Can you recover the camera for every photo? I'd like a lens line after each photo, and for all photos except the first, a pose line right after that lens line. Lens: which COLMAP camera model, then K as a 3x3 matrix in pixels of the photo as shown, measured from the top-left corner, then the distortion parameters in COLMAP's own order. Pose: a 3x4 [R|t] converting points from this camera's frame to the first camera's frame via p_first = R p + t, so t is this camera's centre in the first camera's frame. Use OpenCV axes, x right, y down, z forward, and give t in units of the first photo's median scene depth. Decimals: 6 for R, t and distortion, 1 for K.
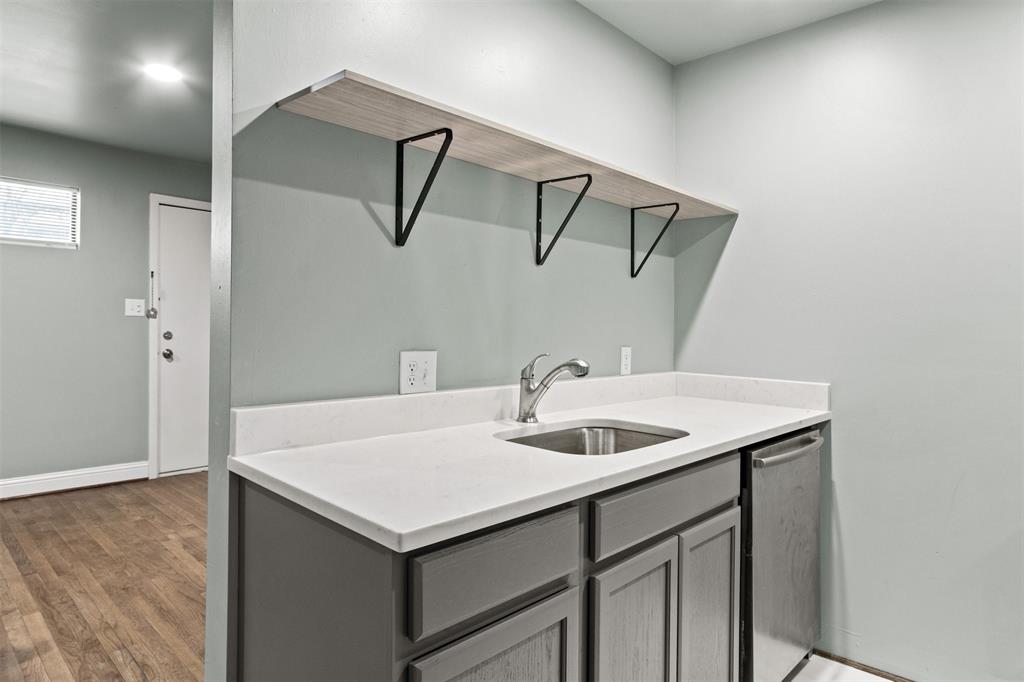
lens RADIAL K [[613.0, 0, 514.8], [0, 613.0, 327.7], [0, 0, 1]] dist [-0.000291, 0.001731]
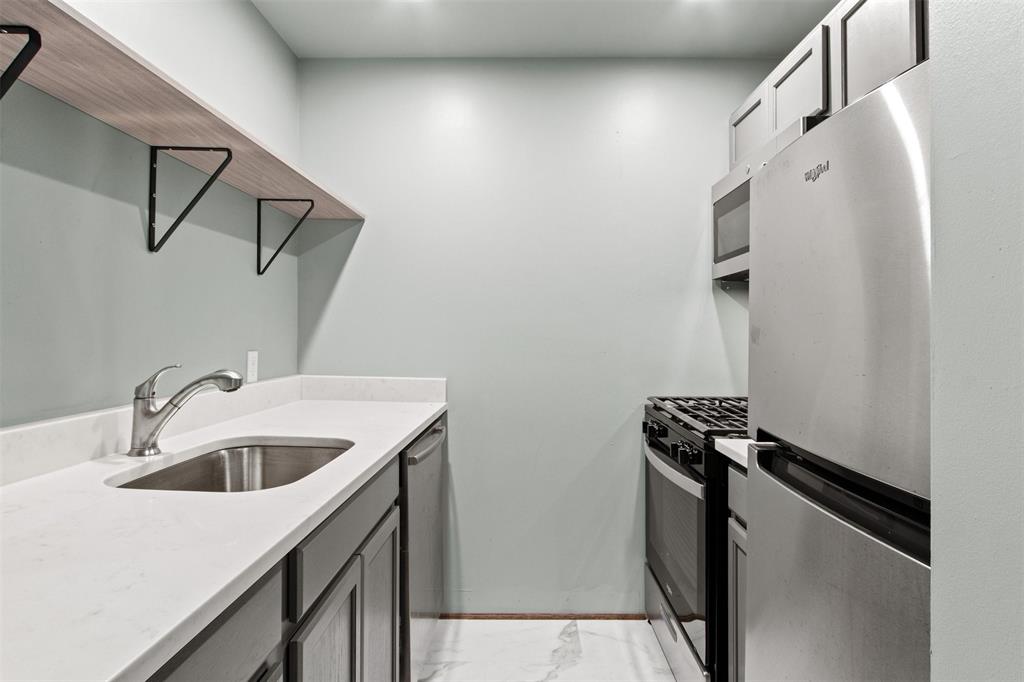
lens RADIAL K [[547.7, 0, 498.3], [0, 547.7, 327.7], [0, 0, 1]] dist [-0.006167, 0.003221]
pose [[0.745921, -0.002649, 0.666029, -0.102975], [0.000409, 0.999994, 0.003519, -0.007352], [-0.666034, -0.002353, 0.745918, 0.191237]]
